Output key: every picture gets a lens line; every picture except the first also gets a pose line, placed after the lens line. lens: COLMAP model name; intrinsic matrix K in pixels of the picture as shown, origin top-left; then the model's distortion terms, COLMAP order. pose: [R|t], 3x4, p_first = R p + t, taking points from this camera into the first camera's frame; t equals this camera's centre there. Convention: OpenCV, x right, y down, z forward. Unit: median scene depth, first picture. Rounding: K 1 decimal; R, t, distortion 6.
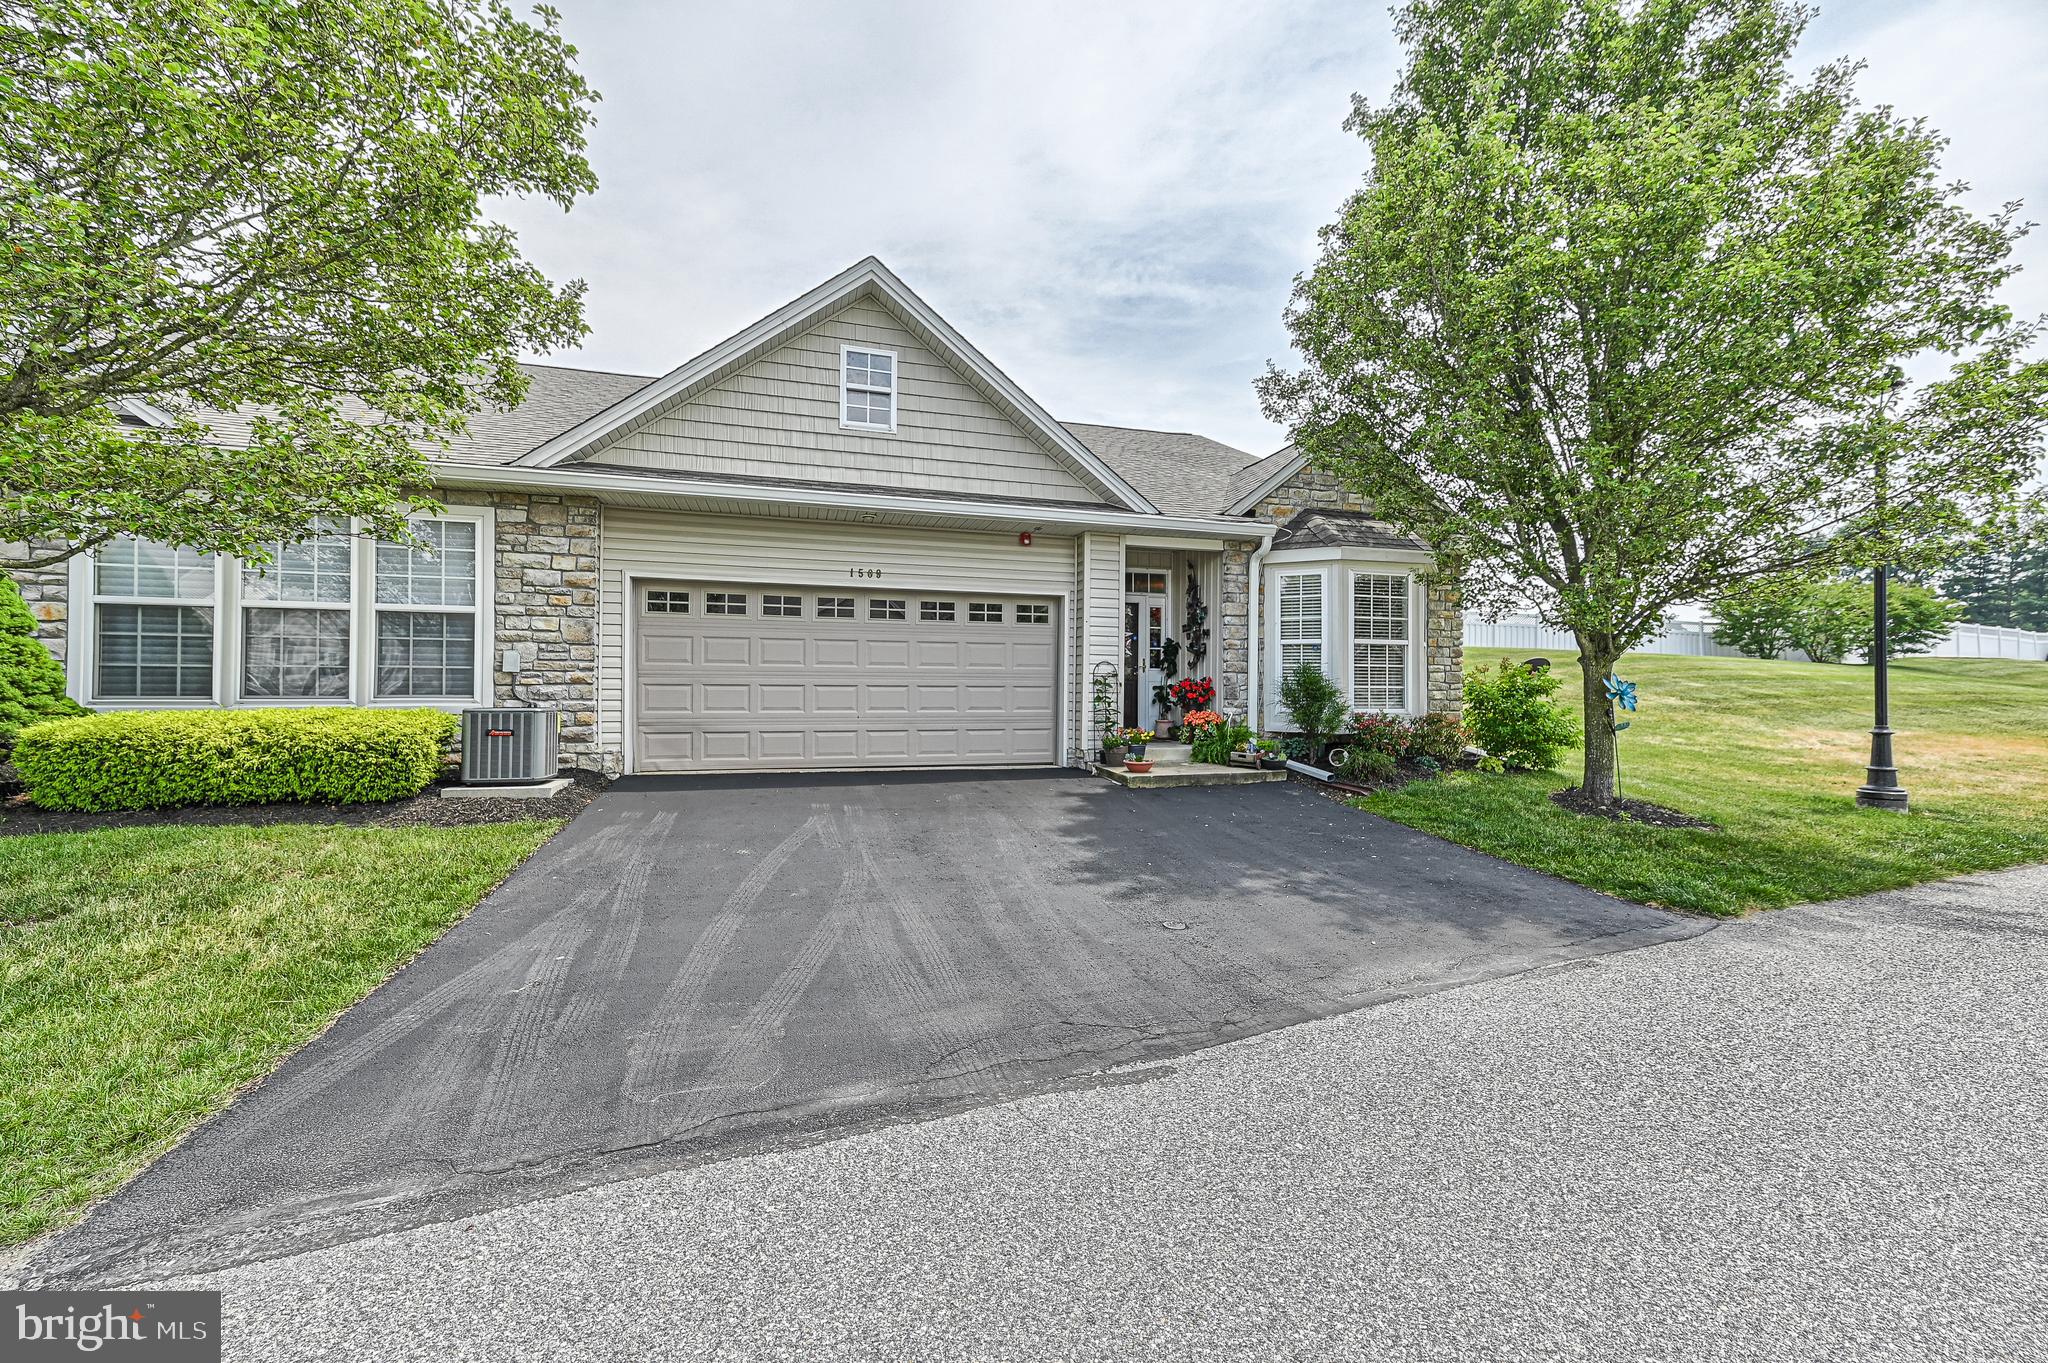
lens RADIAL K [[869.5, 0, 1045.5], [0, 869.5, 661.4], [0, 0, 1]] dist [0.007704, -0.001871]
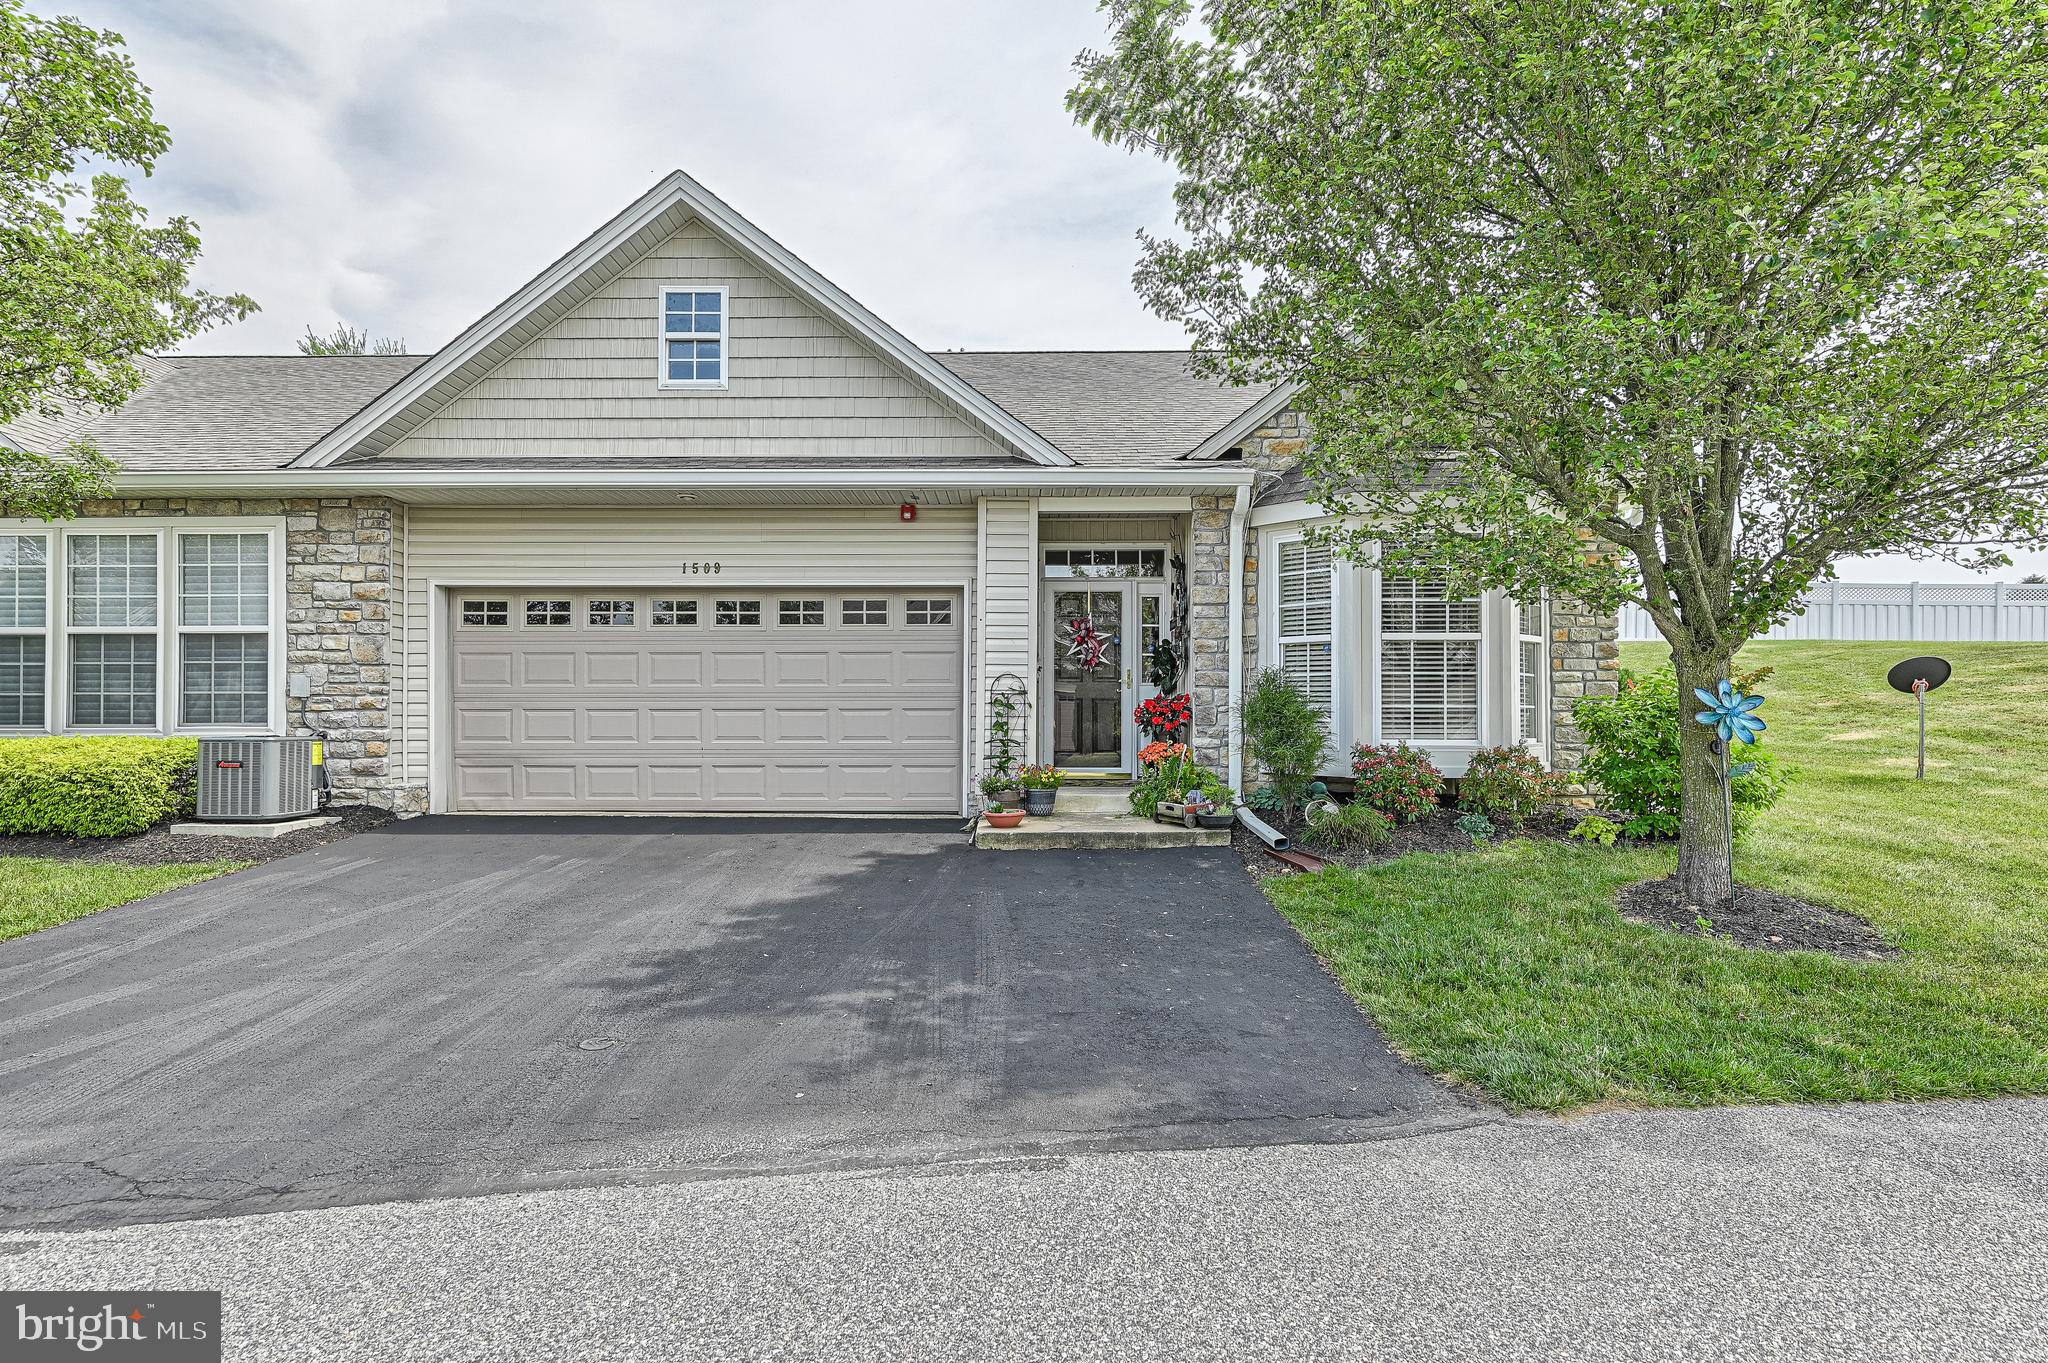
lens RADIAL K [[1110.6, 0, 1022.9], [0, 1110.6, 681.4], [0, 0, 1]] dist [0.001454, 0.006421]
pose [[0.948755, -0.015329, -0.315641, 0.410230], [0.016720, 0.999859, 0.001701, 0.005751], [0.315570, -0.006891, 0.948877, 0.131487]]
